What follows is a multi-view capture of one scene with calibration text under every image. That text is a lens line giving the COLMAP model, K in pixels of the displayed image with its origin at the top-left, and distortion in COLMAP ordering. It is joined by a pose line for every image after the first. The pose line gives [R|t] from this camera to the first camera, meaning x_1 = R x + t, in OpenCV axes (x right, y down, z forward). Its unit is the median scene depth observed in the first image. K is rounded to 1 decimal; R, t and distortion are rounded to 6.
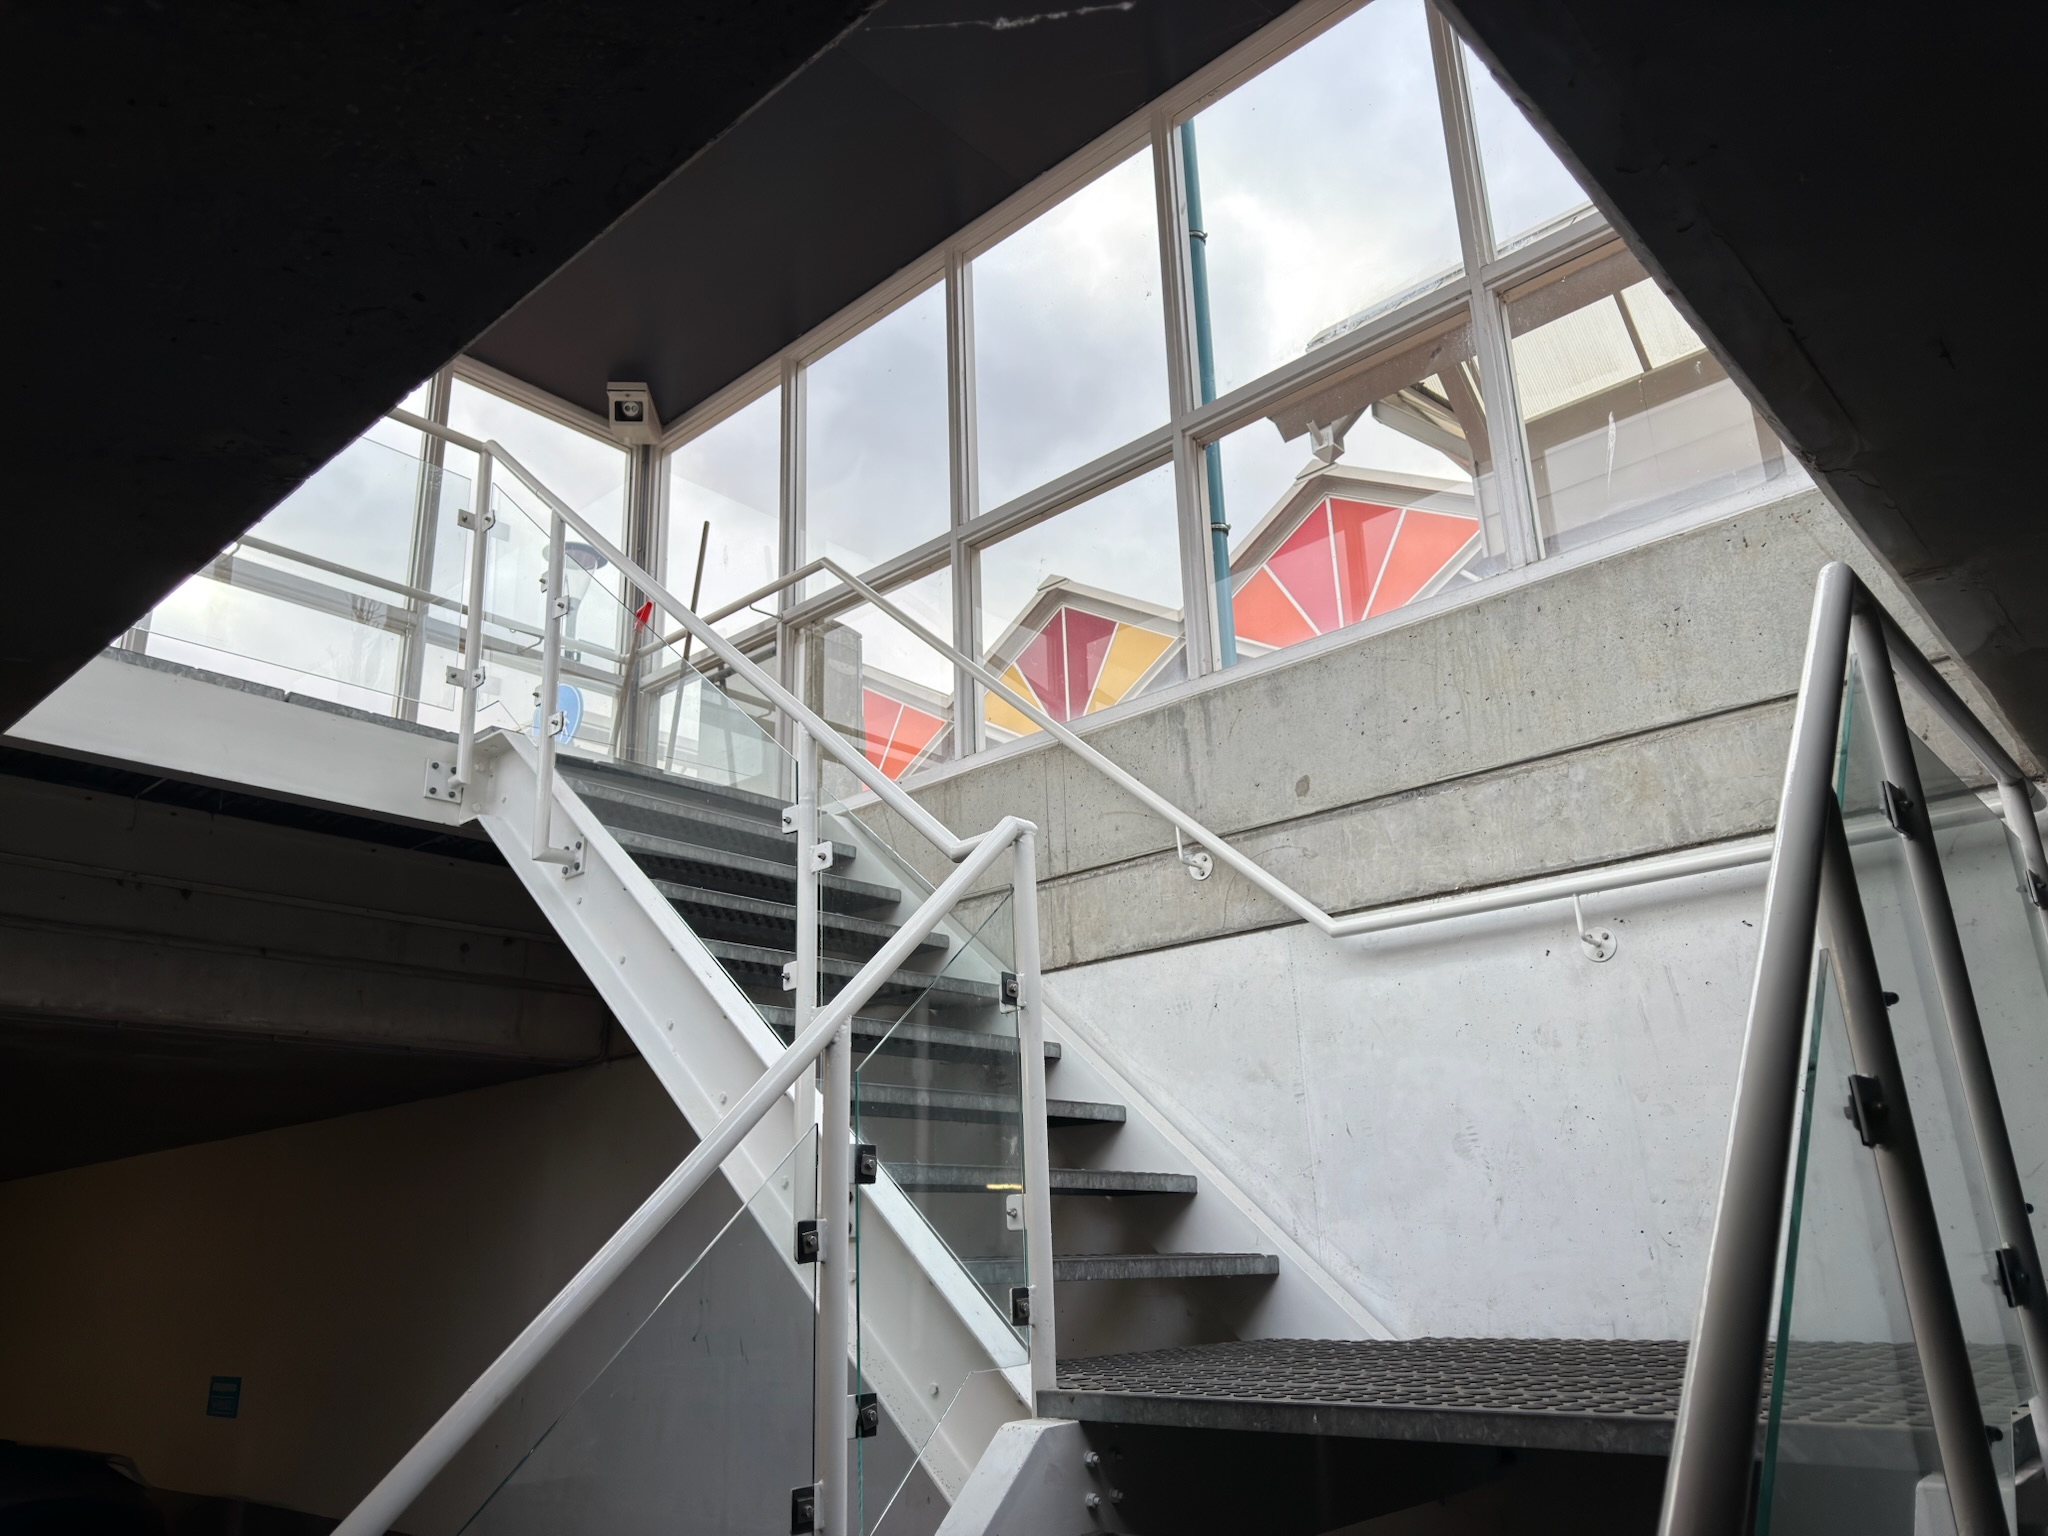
lens RADIAL K [[1440.7, 0, 1021.3], [0, 1440.7, 769.2], [0, 0, 1]] dist [0.040520, -0.000477]
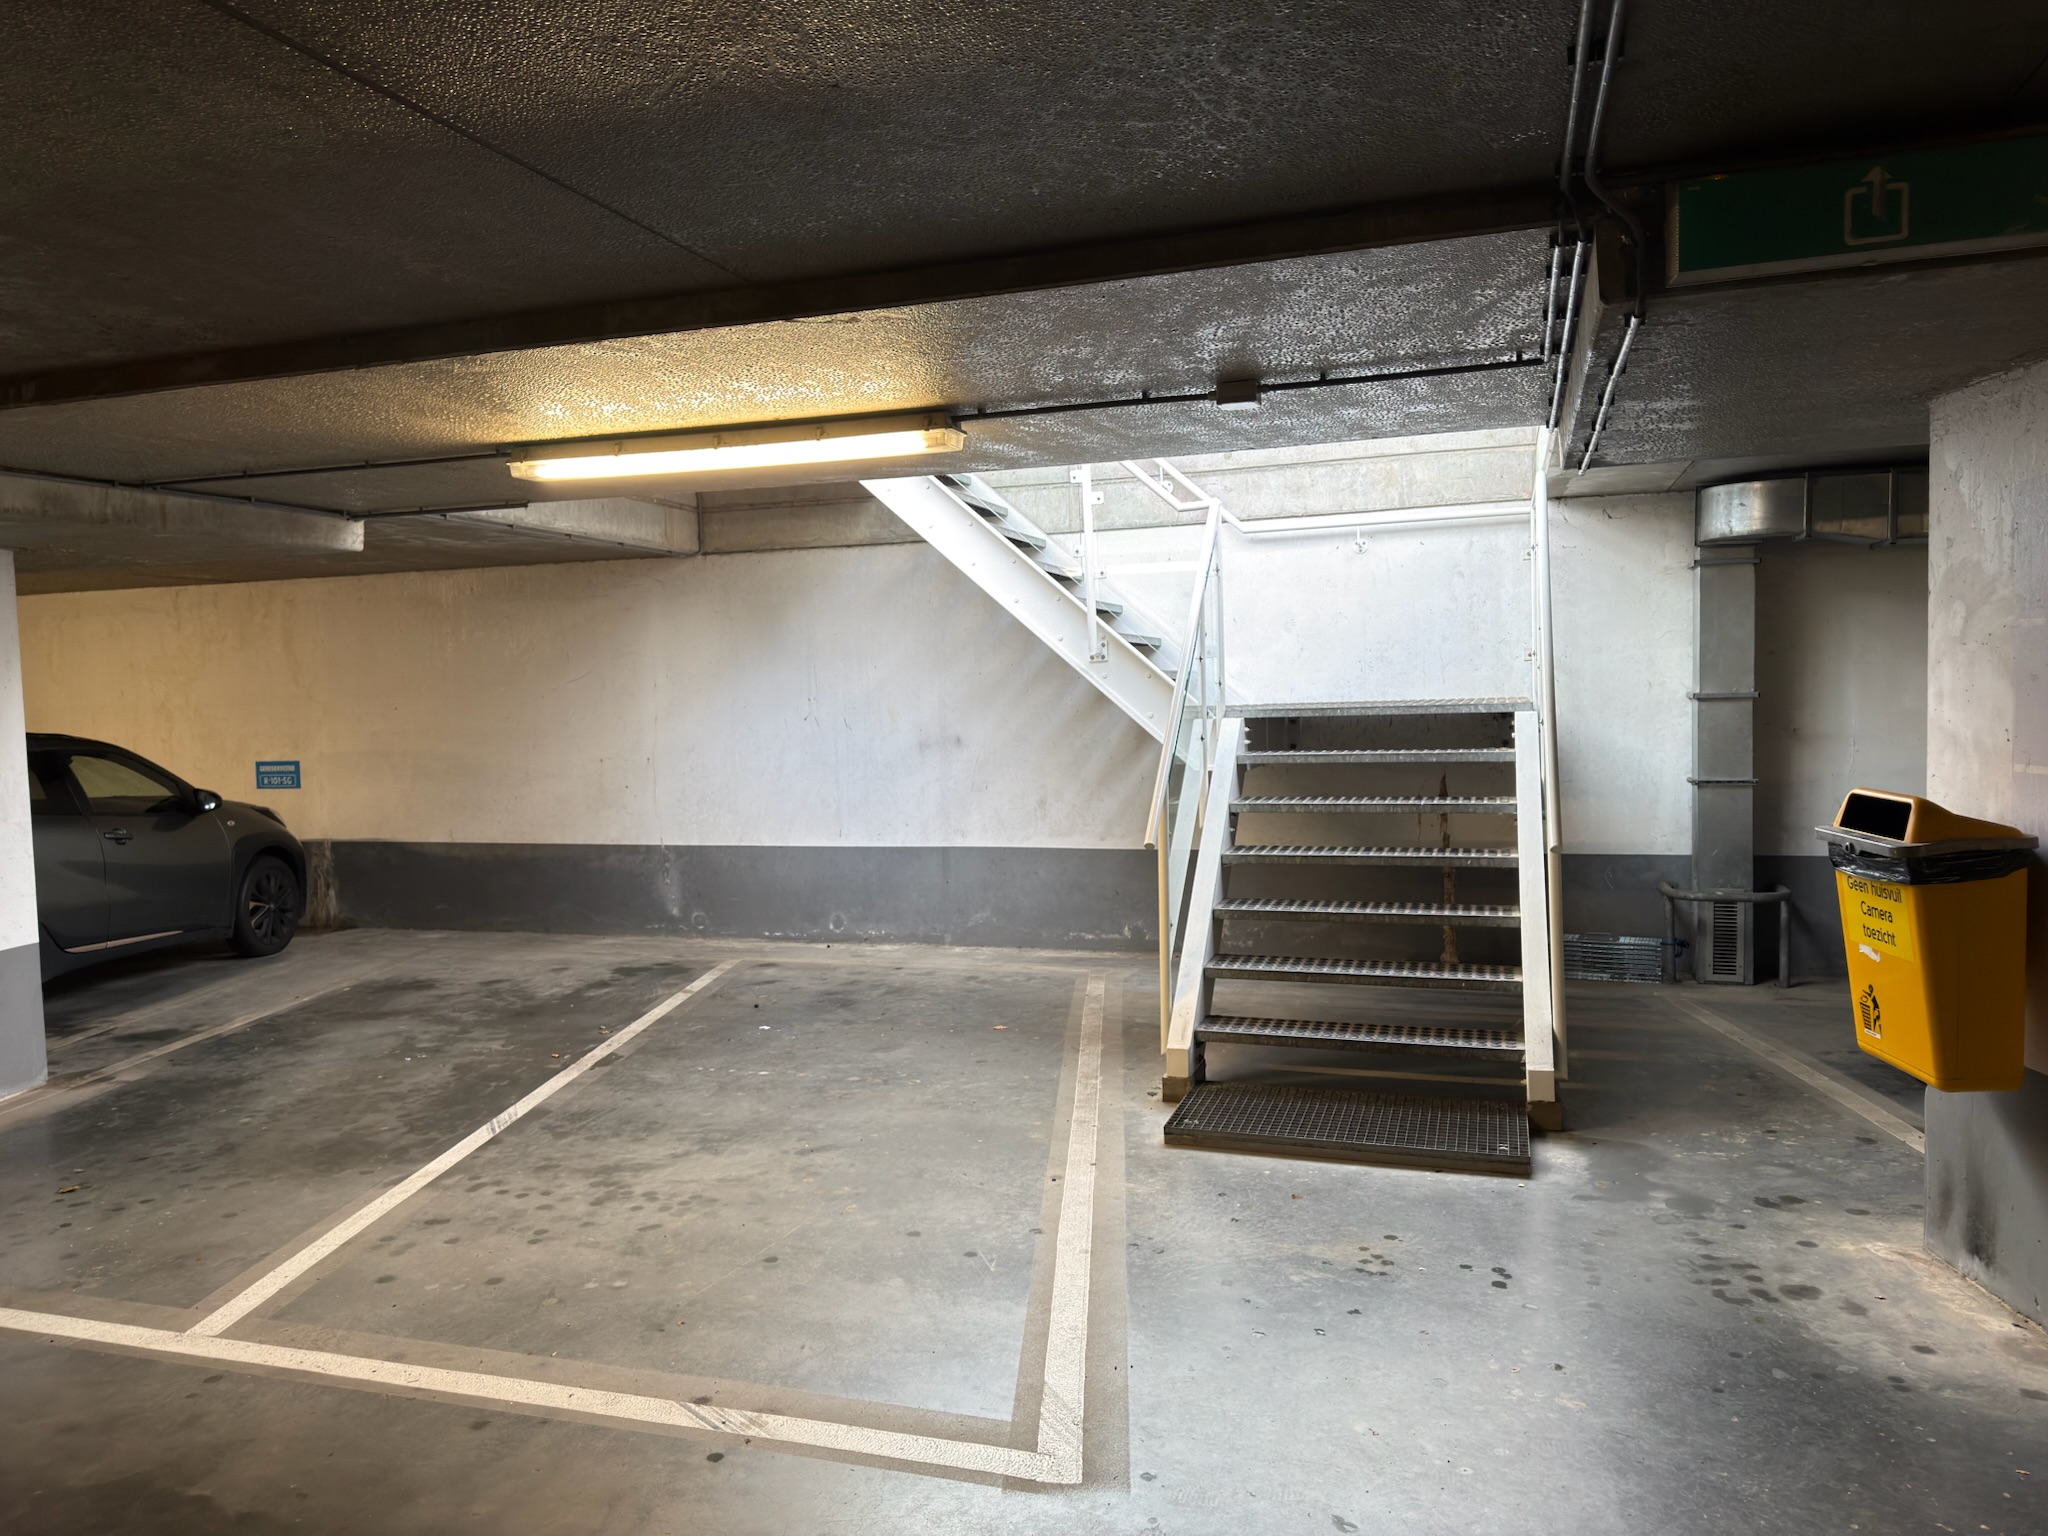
lens RADIAL K [[1440.7, 0, 1023.7], [0, 1440.7, 767.4], [0, 0, 1]] dist [0.040520, -0.000477]
pose [[0.917643, -0.028482, 0.396385, -0.987029], [-0.120317, 0.930706, 0.345413, -0.273502], [-0.378755, -0.364658, 0.850629, -0.873034]]
